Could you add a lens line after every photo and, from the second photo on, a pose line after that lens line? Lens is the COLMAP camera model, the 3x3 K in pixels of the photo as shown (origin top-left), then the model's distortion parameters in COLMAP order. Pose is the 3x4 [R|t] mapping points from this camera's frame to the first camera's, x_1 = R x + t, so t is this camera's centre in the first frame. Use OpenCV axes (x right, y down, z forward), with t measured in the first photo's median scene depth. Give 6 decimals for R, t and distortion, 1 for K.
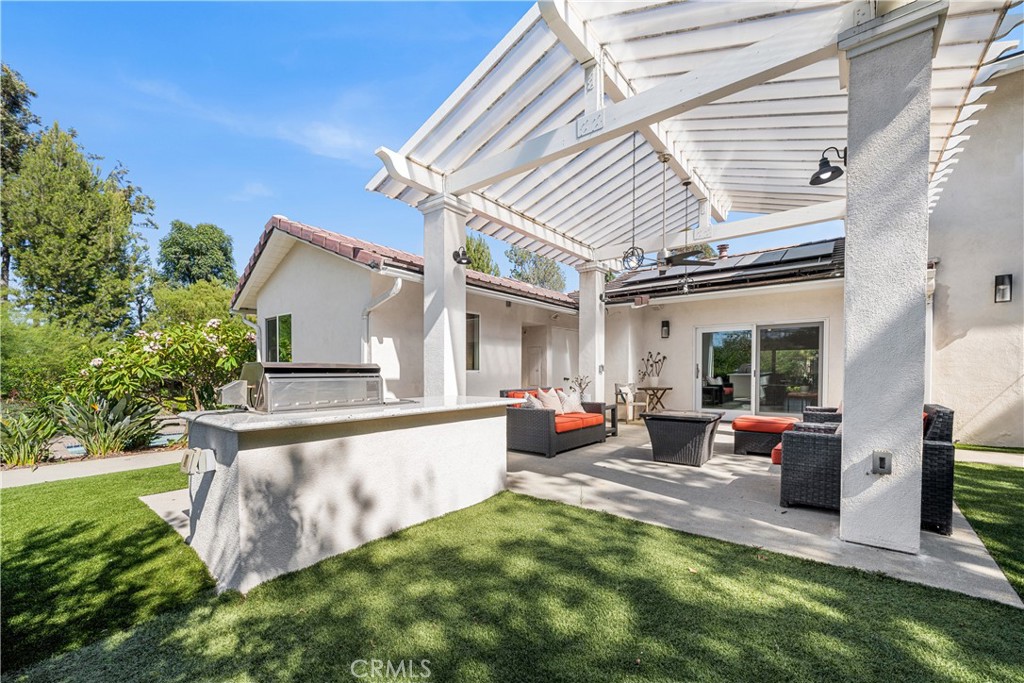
lens RADIAL K [[405.7, 0, 501.1], [0, 405.7, 378.8], [0, 0, 1]] dist [-0.000132, -0.000342]
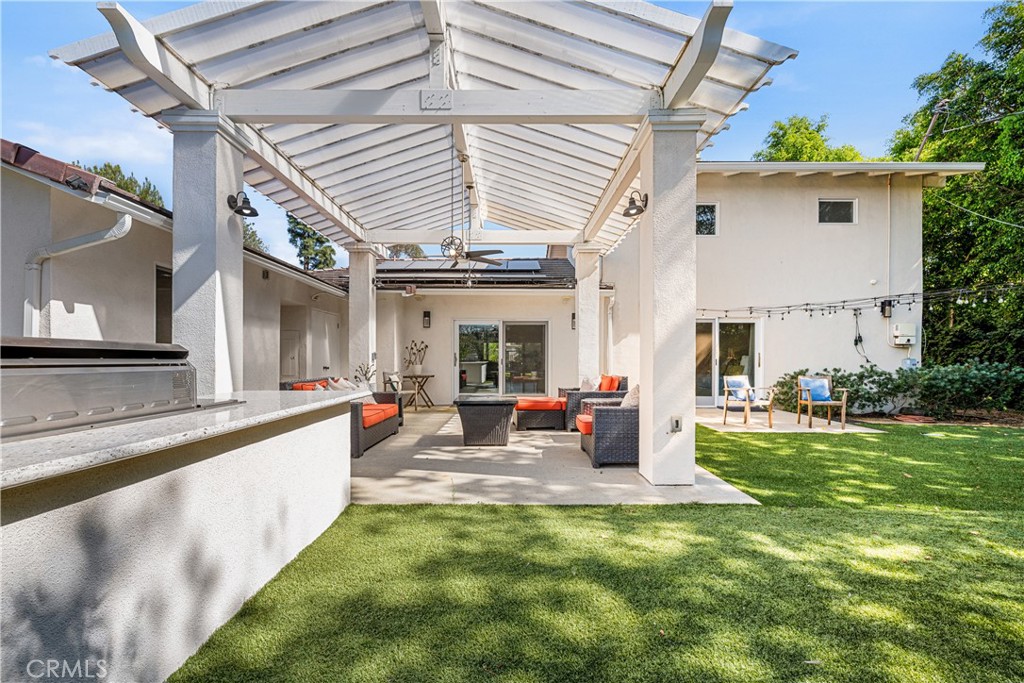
lens RADIAL K [[405.7, 0, 501.1], [0, 405.7, 357.9], [0, 0, 1]] dist [-0.000132, -0.000342]
pose [[0.784552, 0.005113, 0.620042, -0.182380], [0.009457, 0.999751, -0.020211, 0.000679], [-0.619991, 0.021720, 0.784308, 0.123053]]
